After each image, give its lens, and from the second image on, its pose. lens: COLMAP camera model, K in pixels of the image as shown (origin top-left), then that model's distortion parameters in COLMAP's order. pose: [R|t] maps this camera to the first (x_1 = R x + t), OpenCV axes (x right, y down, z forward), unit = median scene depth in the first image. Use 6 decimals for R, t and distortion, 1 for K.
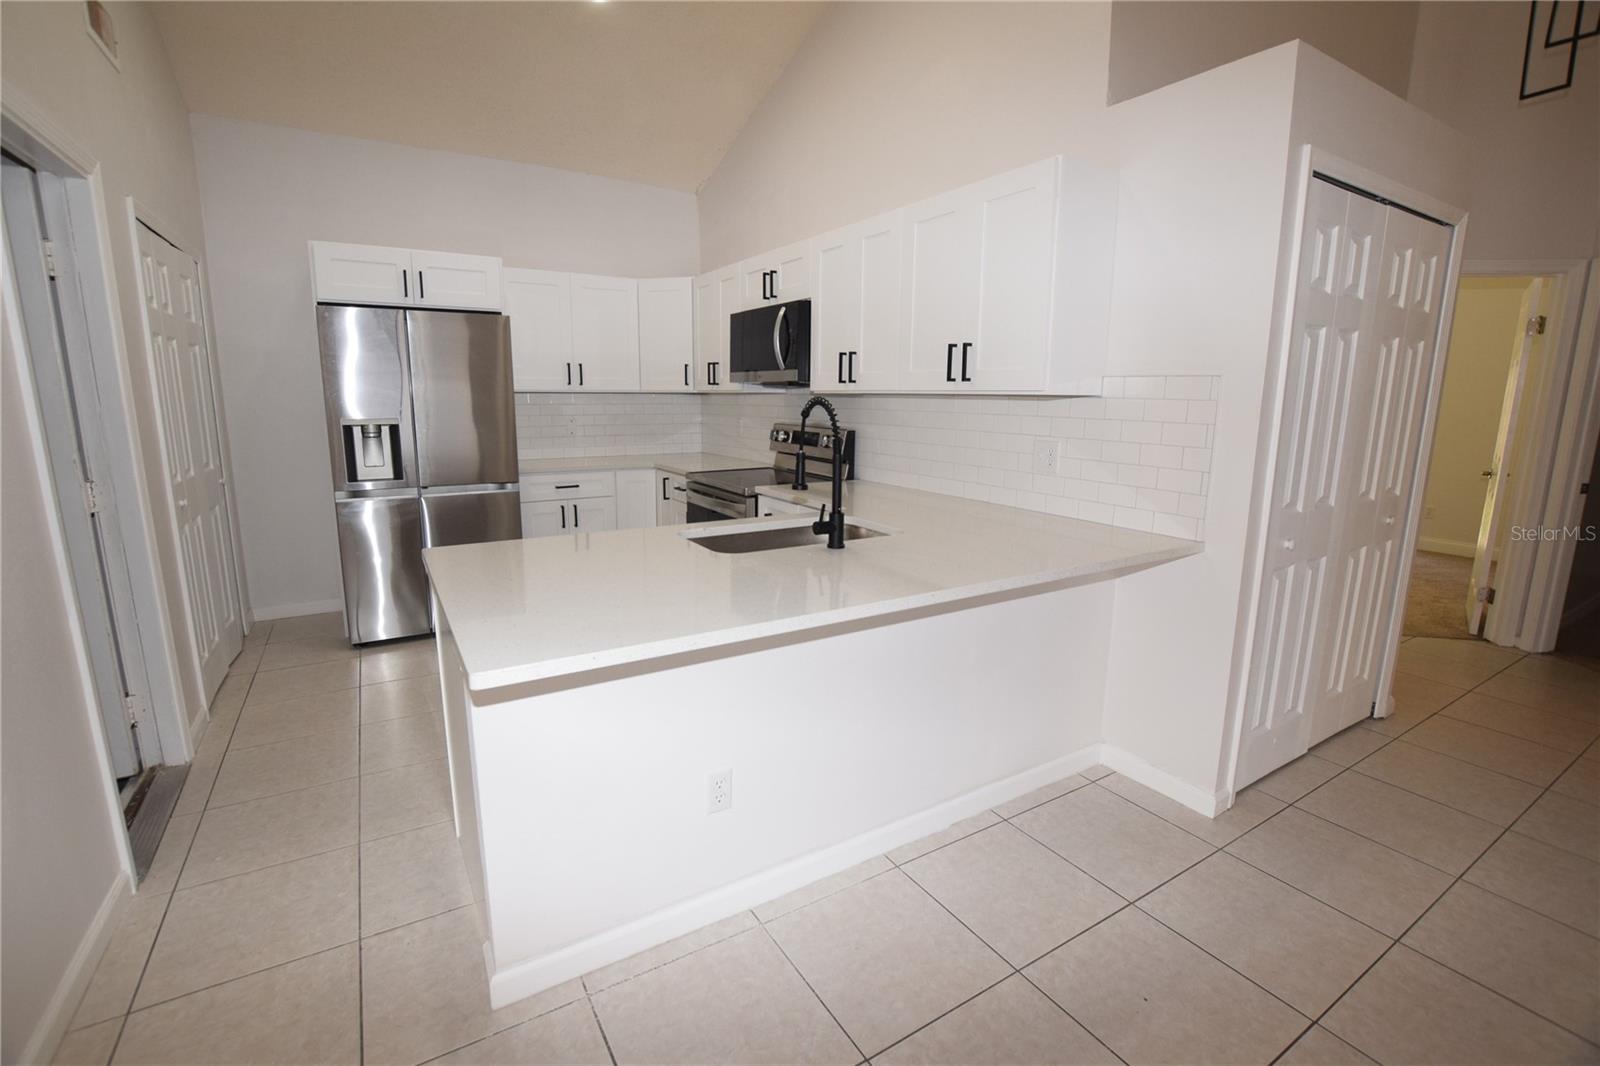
lens RADIAL K [[701.2, 0, 791.4], [0, 701.2, 524.4], [0, 0, 1]] dist [-0.029590, 0.001910]
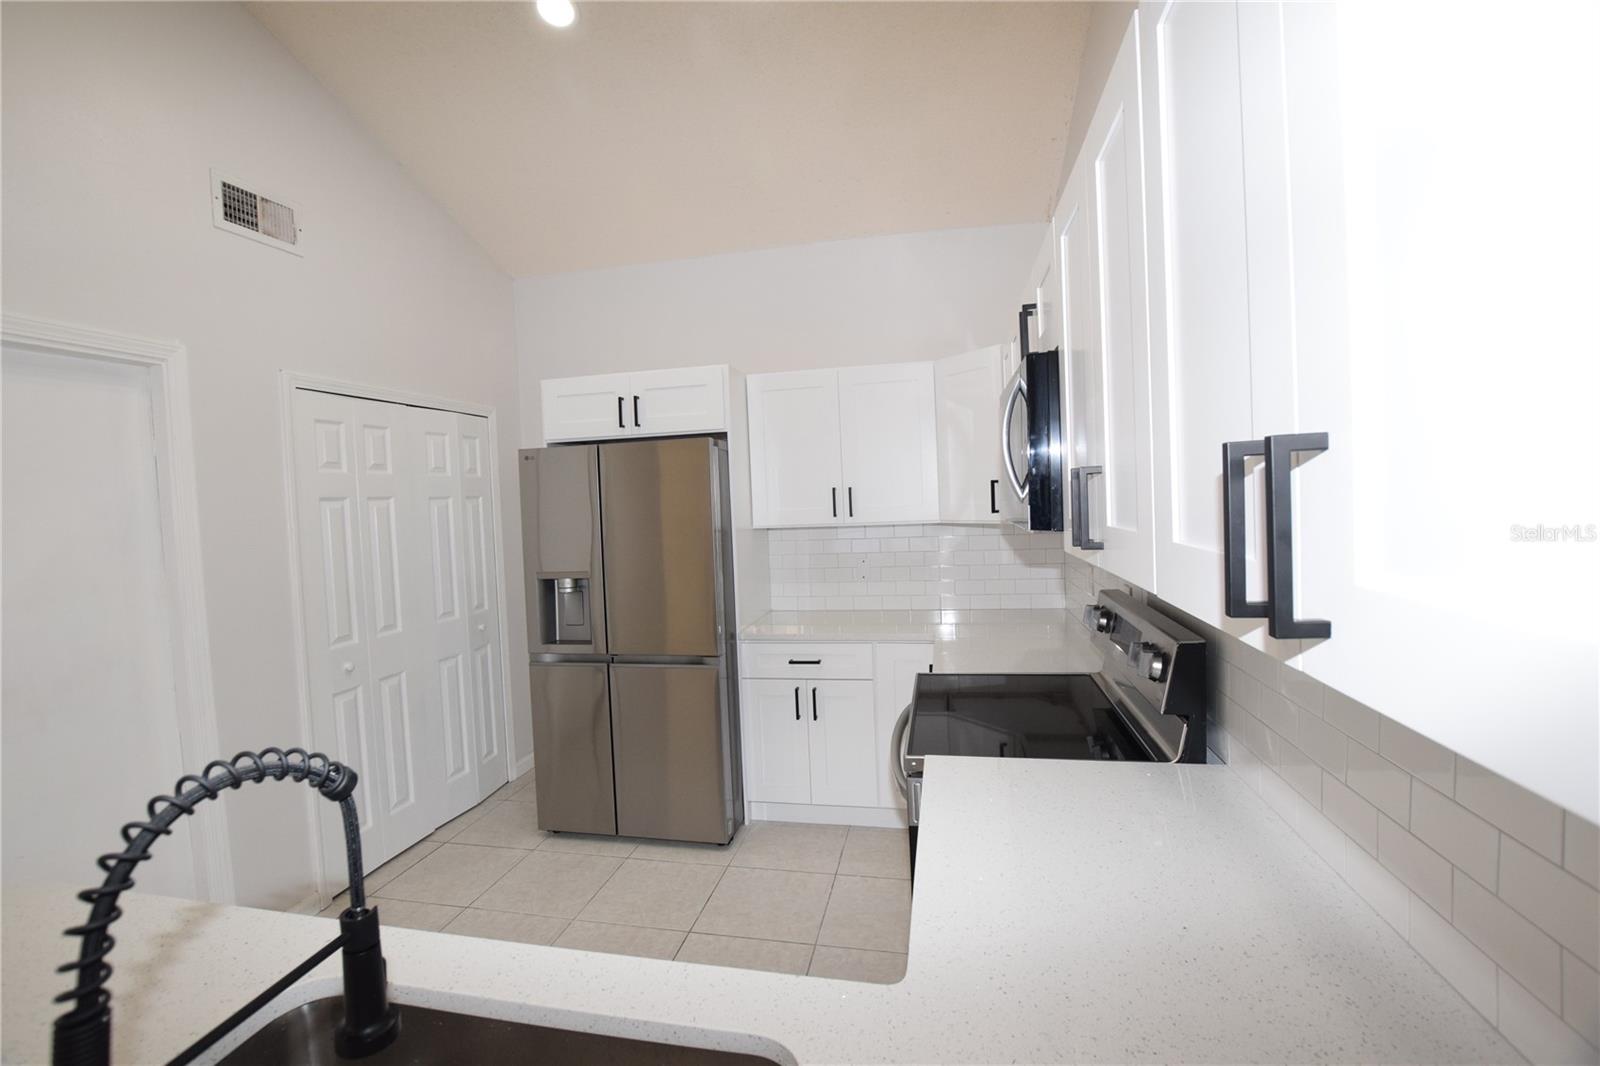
lens RADIAL K [[701.2, 0, 800.4], [0, 701.2, 529.7], [0, 0, 1]] dist [-0.029590, 0.001910]
pose [[0.733718, -0.005038, -0.679435, 0.195464], [-0.077336, 0.992855, -0.090877, -0.147828], [0.675038, 0.119223, 0.728086, 0.557882]]
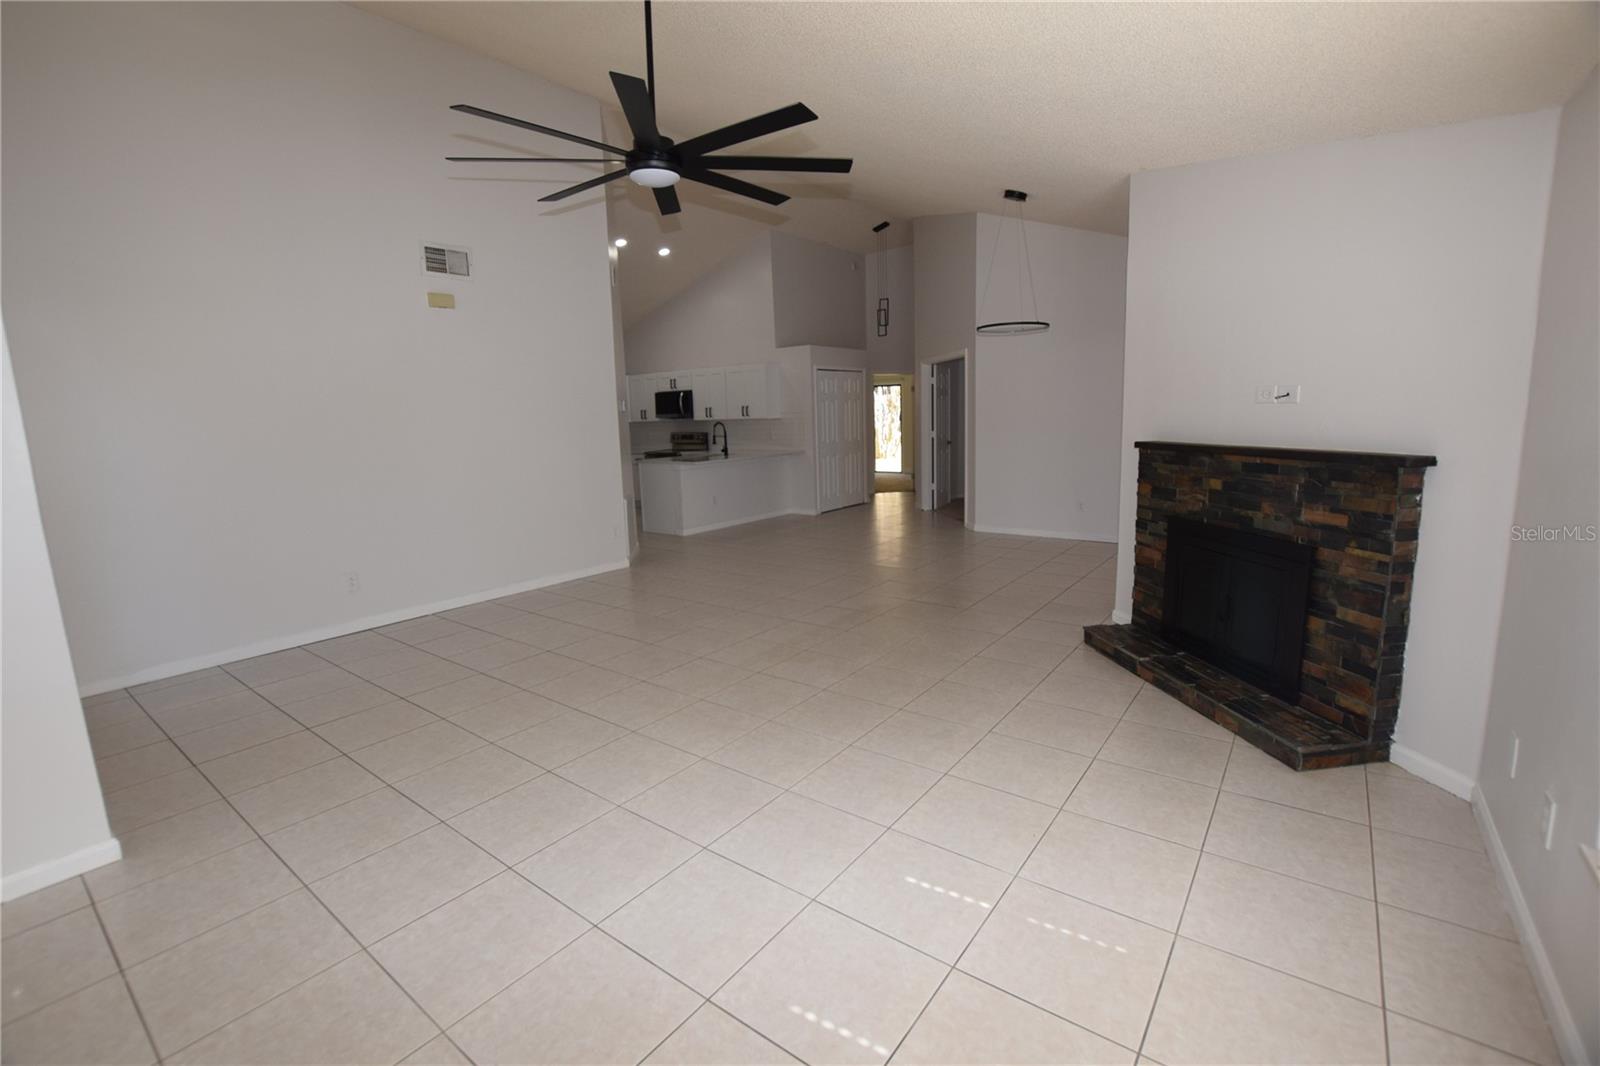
lens RADIAL K [[701.2, 0, 796.9], [0, 701.2, 539.5], [0, 0, 1]] dist [-0.029590, 0.001910]
pose [[0.929886, -0.107470, 0.351799, -0.652001], [0.109809, 0.993863, 0.013362, 0.314186], [-0.351076, 0.026206, 0.935980, -1.878799]]
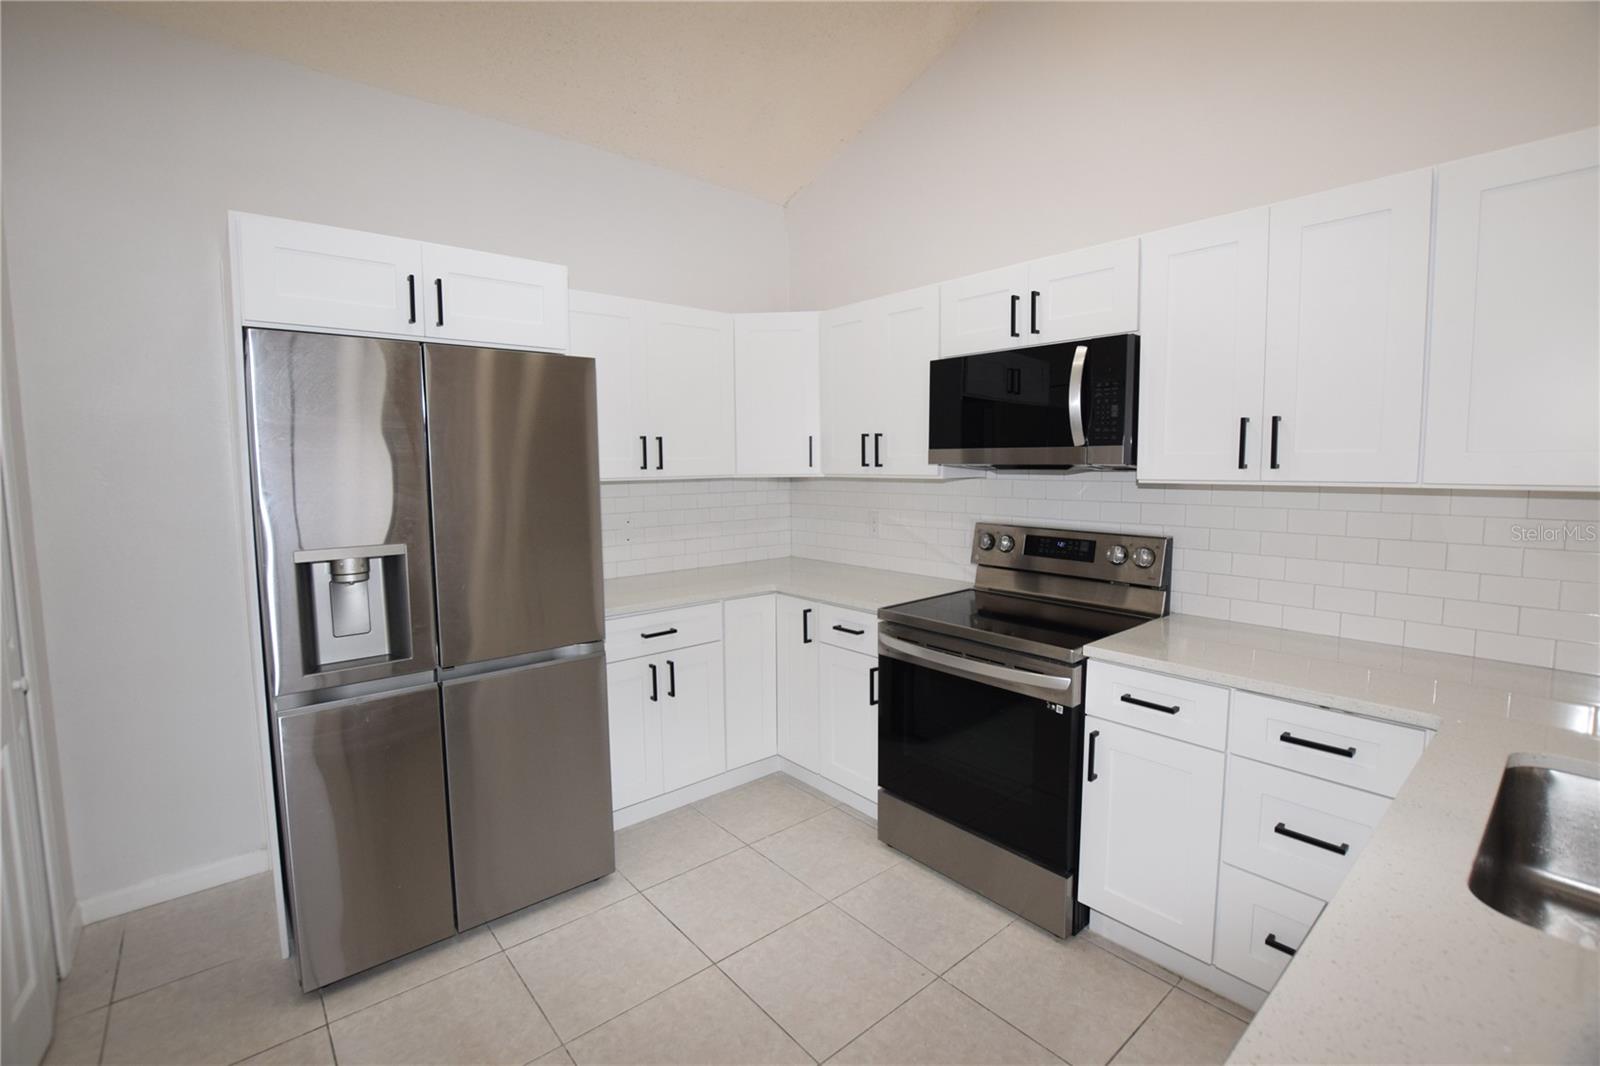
lens RADIAL K [[701.2, 0, 792.8], [0, 701.2, 524.1], [0, 0, 1]] dist [-0.029590, 0.001910]
pose [[0.987789, -0.030127, 0.152859, -0.357175], [0.044194, 0.995008, -0.089474, -0.107964], [-0.149401, 0.095137, 0.984189, 0.437121]]
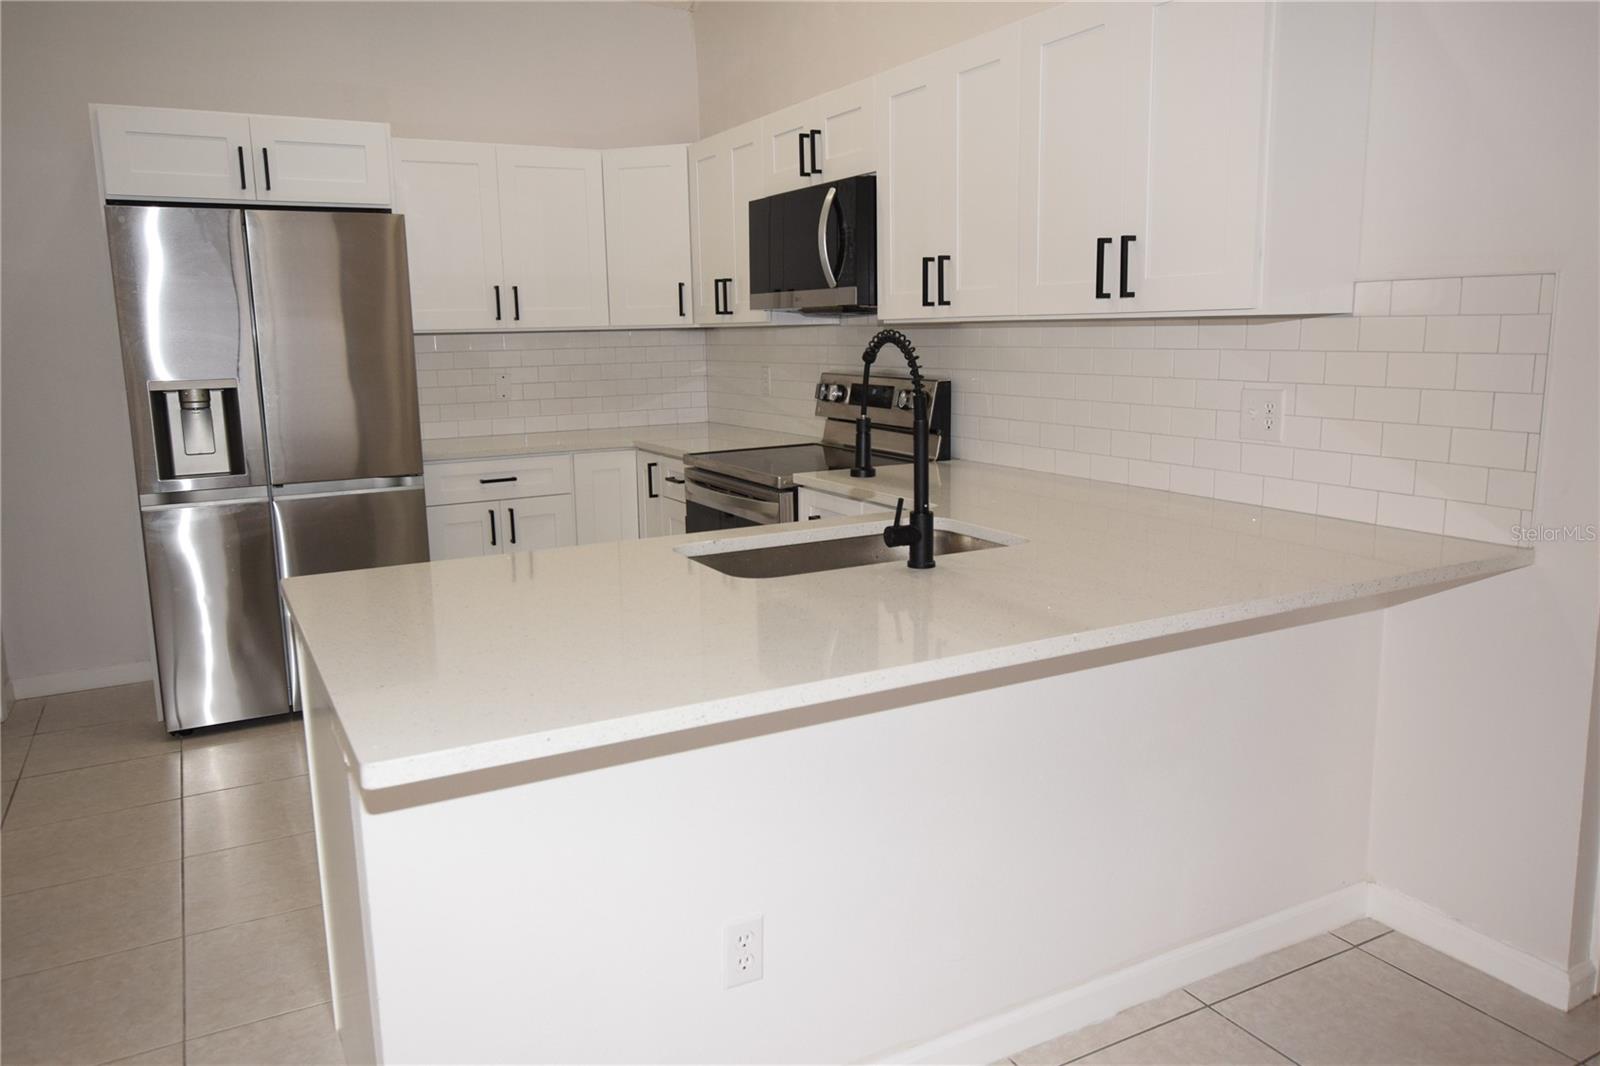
lens RADIAL K [[1130.8, 0, 790.0], [0, 1130.8, 523.5], [0, 0, 1]] dist [0.006074, 0.004444]
pose [[0.998256, -0.018358, -0.056100, 0.001989], [0.017768, 0.999782, -0.010988, 0.002030], [0.056290, 0.009972, 0.998365, -0.016577]]
